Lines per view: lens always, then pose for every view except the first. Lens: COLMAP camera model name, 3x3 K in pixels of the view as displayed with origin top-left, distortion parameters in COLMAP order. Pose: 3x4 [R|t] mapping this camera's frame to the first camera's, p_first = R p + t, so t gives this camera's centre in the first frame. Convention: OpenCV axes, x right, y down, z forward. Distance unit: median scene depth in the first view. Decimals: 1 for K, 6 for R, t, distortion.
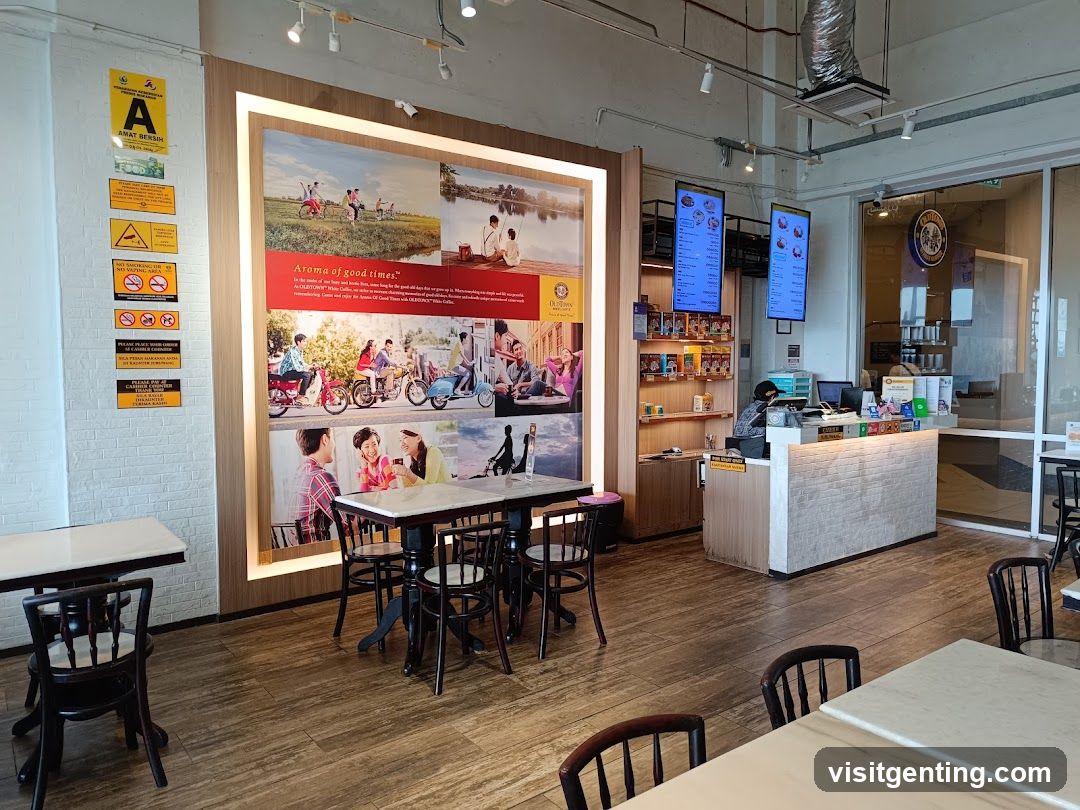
lens RADIAL K [[783.9, 0, 537.0], [0, 783.9, 406.7], [0, 0, 1]] dist [0.044917, -0.075911]
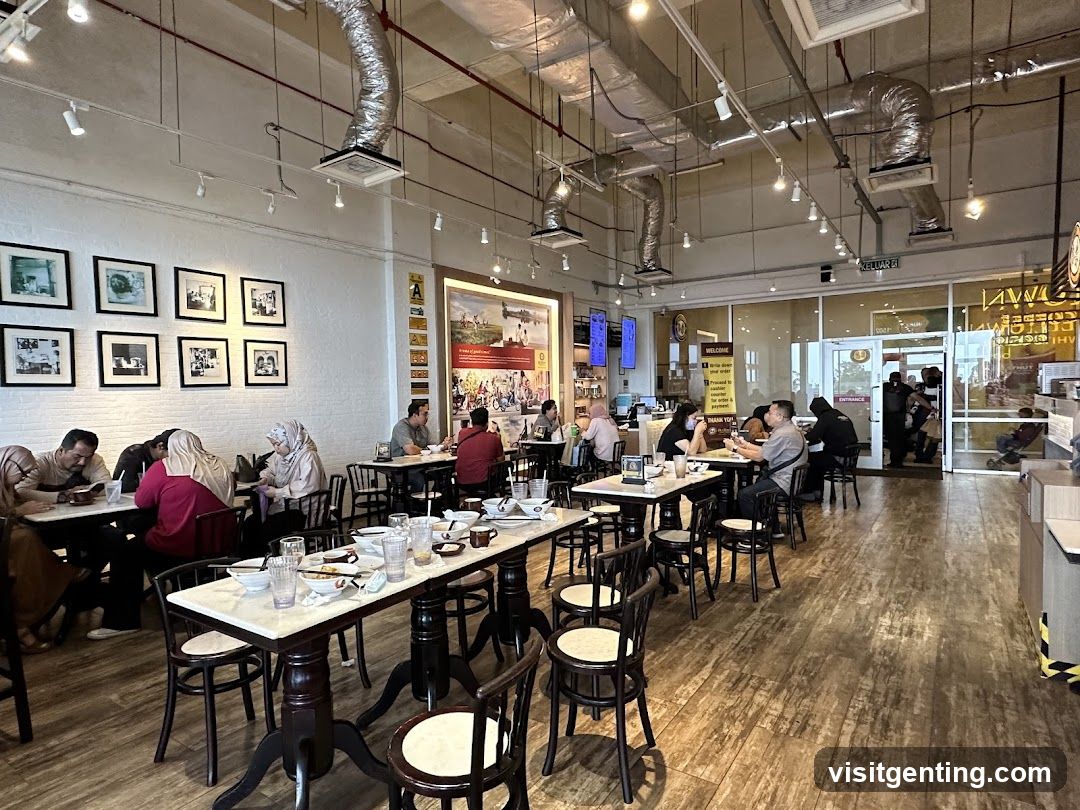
lens RADIAL K [[616.4, 0, 541.8], [0, 616.4, 406.1], [0, 0, 1]] dist [-0.035743, 0.000318]
pose [[0.954753, -0.030545, 0.295827, -0.536734], [0.042358, 0.998537, -0.033604, 0.050978], [-0.294368, 0.044614, 0.954650, -0.689595]]
